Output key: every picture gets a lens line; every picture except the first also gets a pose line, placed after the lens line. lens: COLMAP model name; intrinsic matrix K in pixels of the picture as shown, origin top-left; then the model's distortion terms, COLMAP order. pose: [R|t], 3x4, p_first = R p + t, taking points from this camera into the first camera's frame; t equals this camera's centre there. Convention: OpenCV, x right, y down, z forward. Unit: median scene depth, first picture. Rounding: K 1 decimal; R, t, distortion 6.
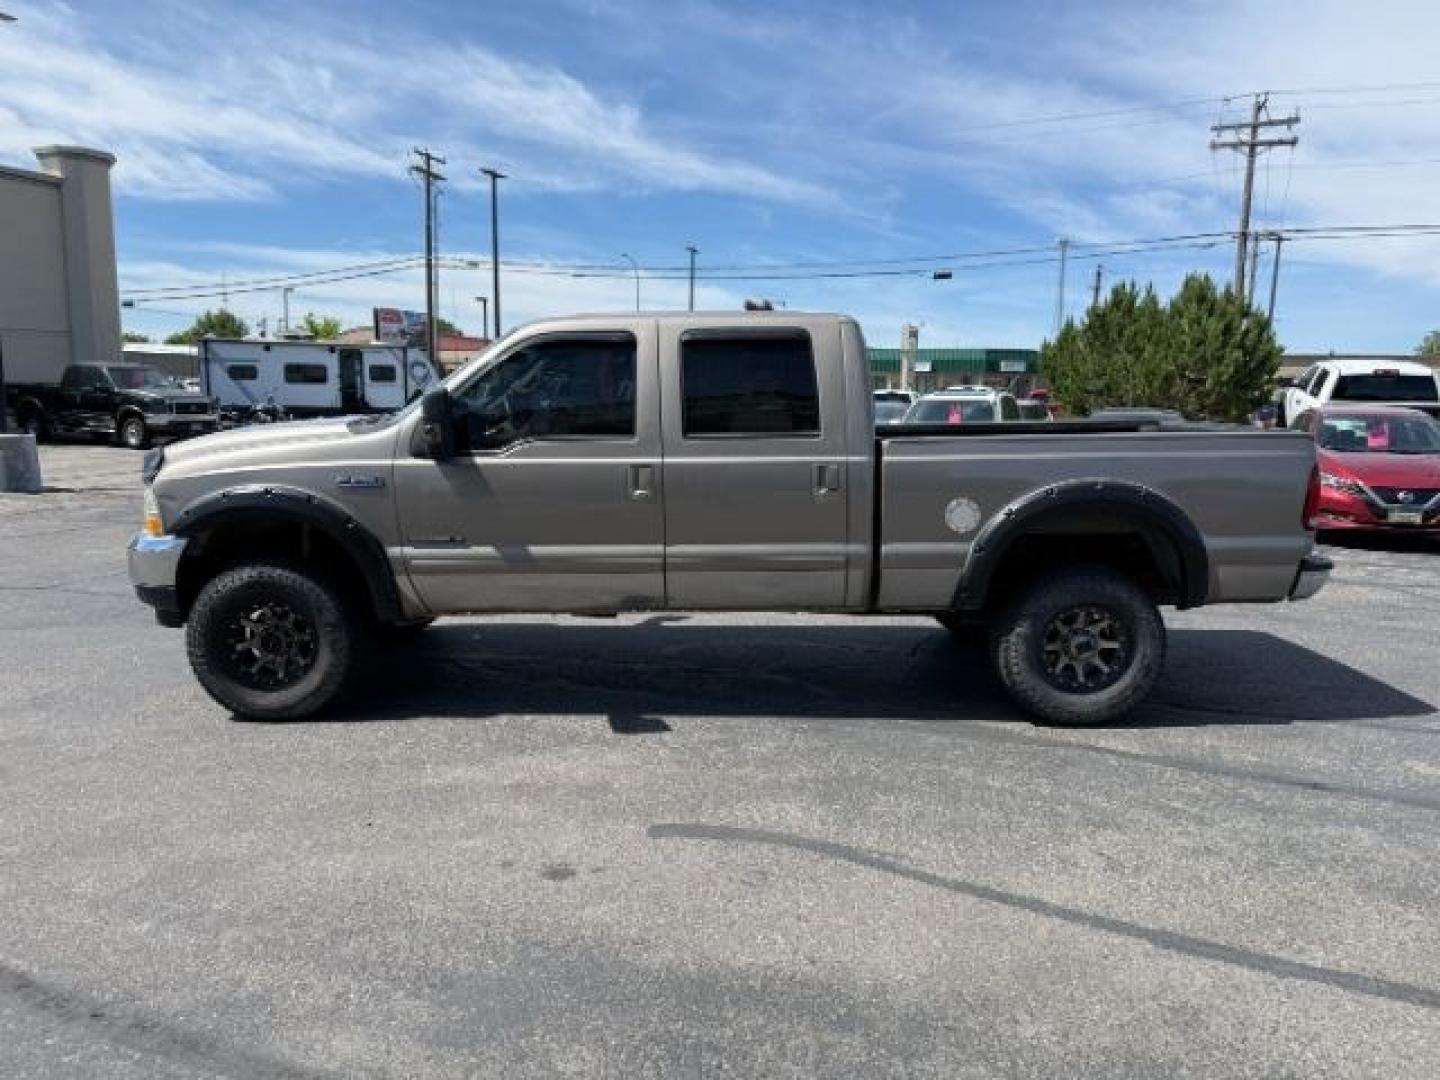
lens RADIAL K [[1026.1, 0, 720.0], [0, 1026.1, 540.0], [0, 0, 1]] dist [0.000192, -0.010213]
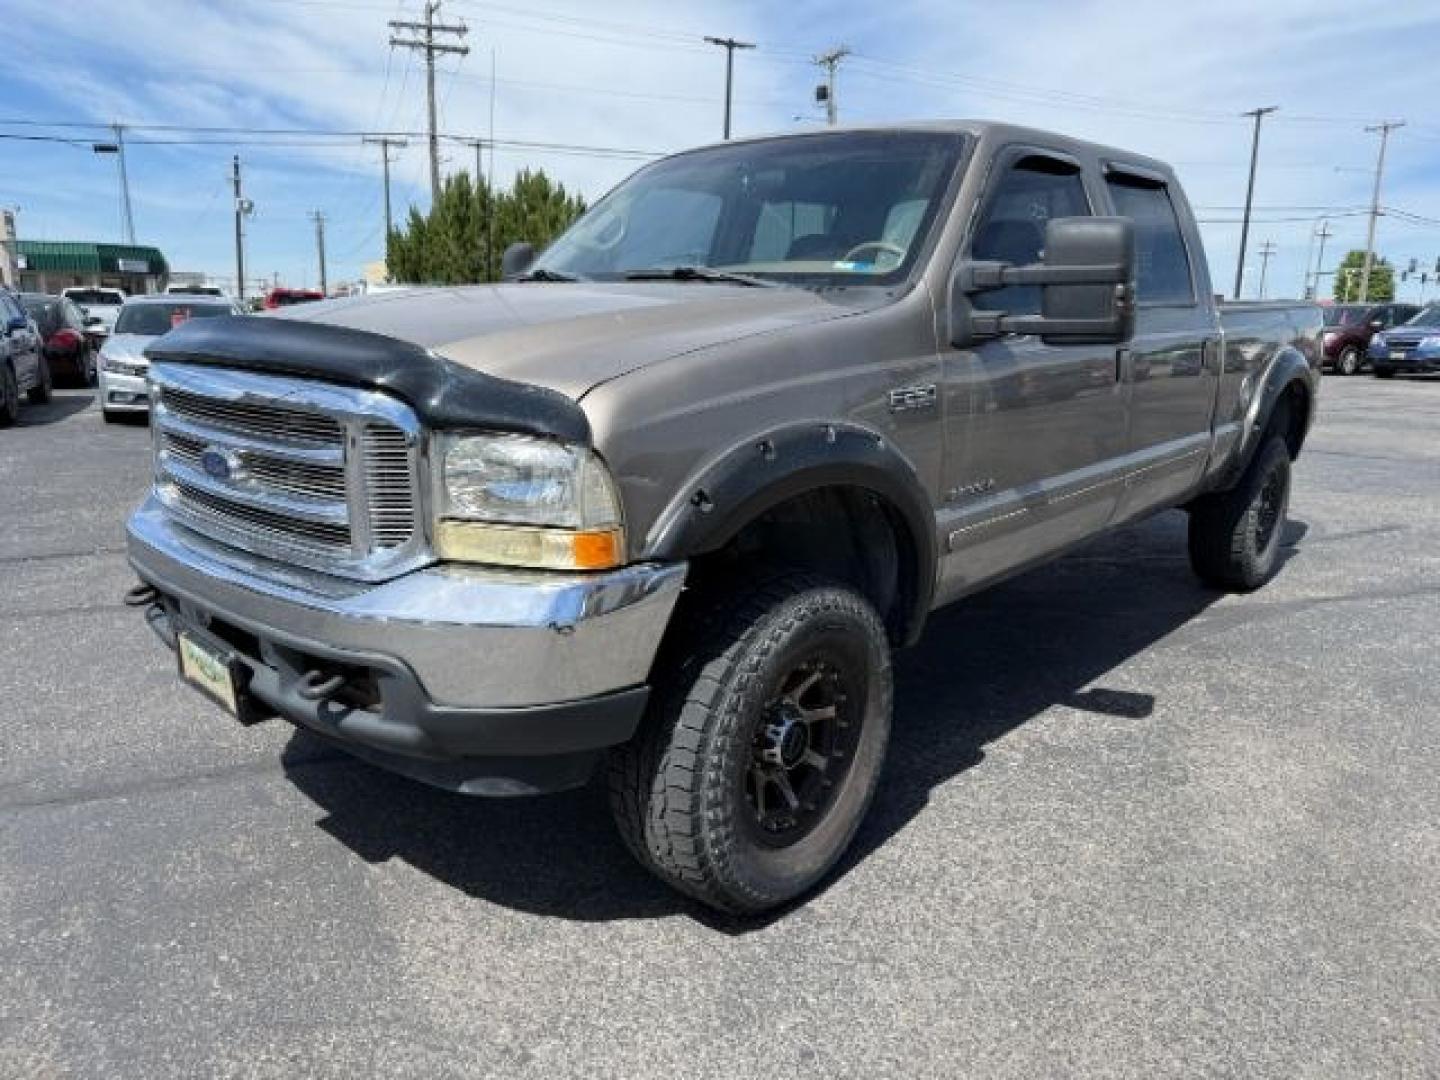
lens RADIAL K [[1026.1, 0, 720.0], [0, 1026.1, 540.0], [0, 0, 1]] dist [0.000192, -0.010213]
pose [[0.684272, -0.161958, 0.711014, -0.087442], [0.098017, 0.986604, 0.130403, -0.006759], [-0.722609, -0.019539, 0.690981, 0.076970]]
